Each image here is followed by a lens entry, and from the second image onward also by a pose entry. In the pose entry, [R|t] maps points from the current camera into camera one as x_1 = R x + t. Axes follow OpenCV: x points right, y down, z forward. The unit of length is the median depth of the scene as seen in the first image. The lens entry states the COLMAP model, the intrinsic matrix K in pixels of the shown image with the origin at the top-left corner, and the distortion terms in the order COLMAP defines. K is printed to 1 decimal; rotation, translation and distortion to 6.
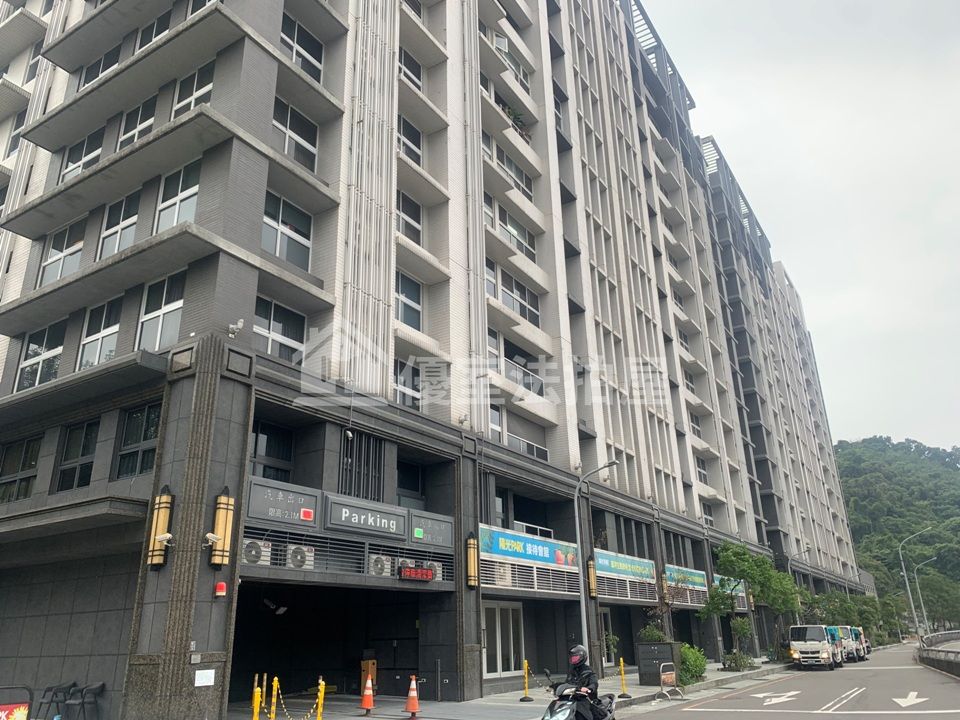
lens RADIAL K [[748.2, 0, 469.0], [0, 748.2, 355.1], [0, 0, 1]] dist [0.031821, -0.033653]
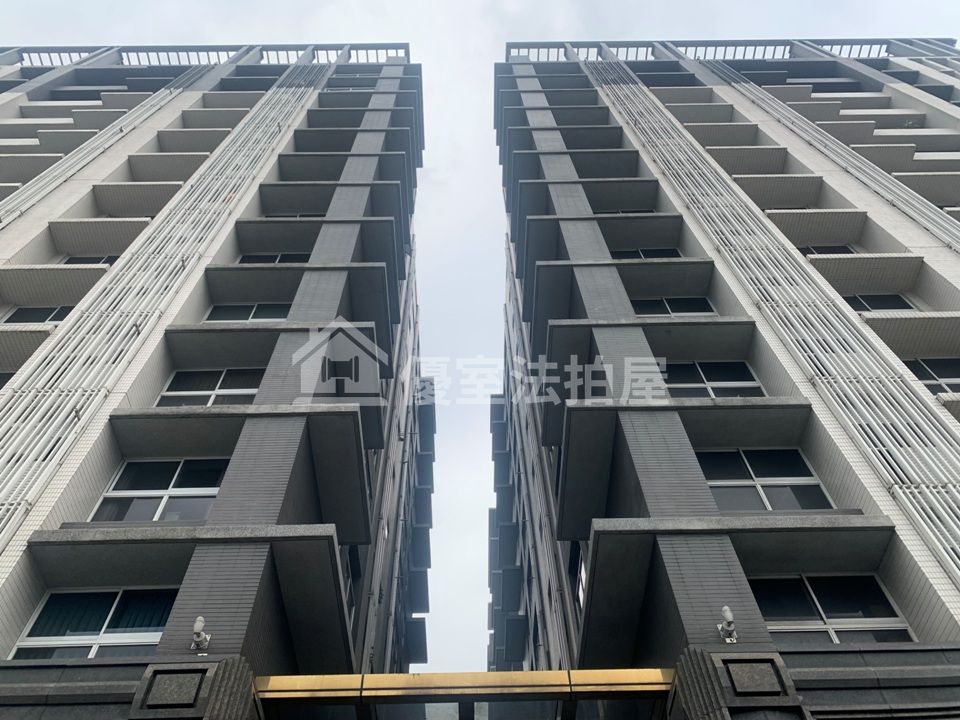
lens RADIAL K [[748.2, 0, 477.4], [0, 748.2, 354.1], [0, 0, 1]] dist [0.031821, -0.033653]
pose [[0.533646, -0.707825, -0.462823, 0.007062], [0.311381, 0.673265, -0.670638, 0.104256], [0.786297, 0.213770, 0.579689, 0.303430]]
